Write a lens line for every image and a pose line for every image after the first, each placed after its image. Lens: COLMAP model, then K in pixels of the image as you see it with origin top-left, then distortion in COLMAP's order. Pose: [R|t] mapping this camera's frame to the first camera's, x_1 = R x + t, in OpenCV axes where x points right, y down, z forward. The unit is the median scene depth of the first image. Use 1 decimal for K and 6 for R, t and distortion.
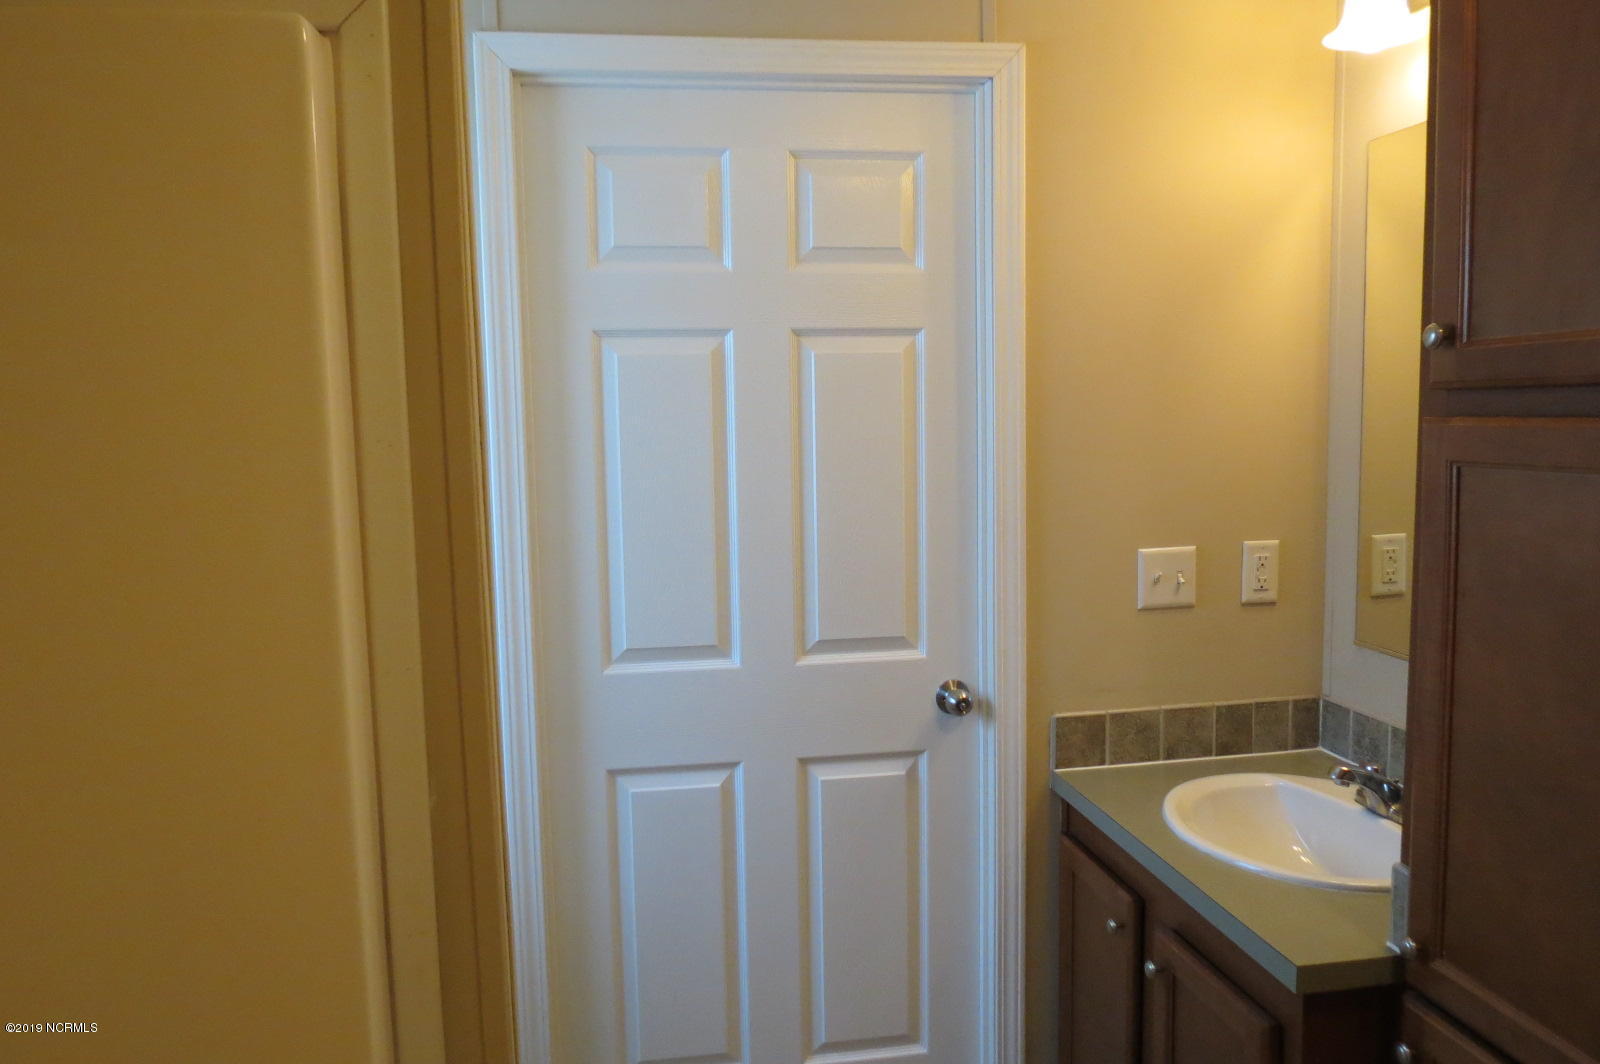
lens RADIAL K [[1131.0, 0, 801.4], [0, 1131.0, 530.6], [0, 0, 1]] dist [-0.051315, 0.030894]
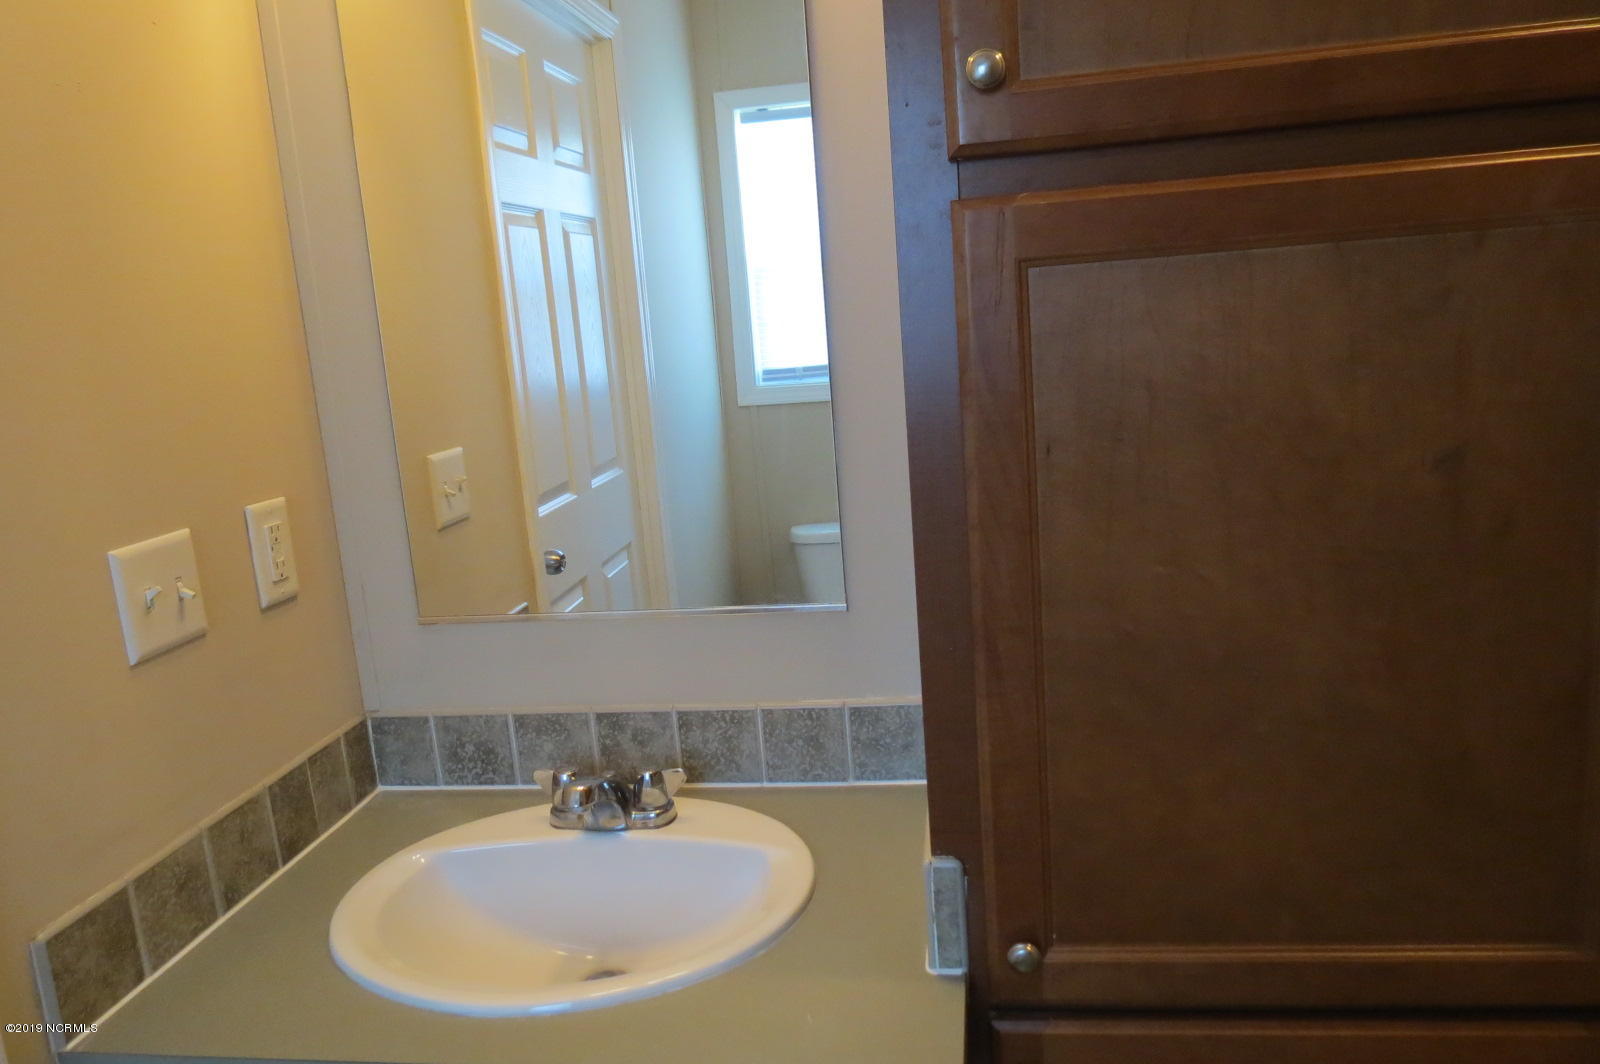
lens RADIAL K [[1131.0, 0, 800.0], [0, 1131.0, 531.9], [0, 0, 1]] dist [-0.051315, 0.030894]
pose [[0.300305, -0.177894, 0.937108, -0.076644], [0.165396, 0.977284, 0.132519, -0.007574], [-0.939394, 0.115197, 0.322906, 0.532682]]
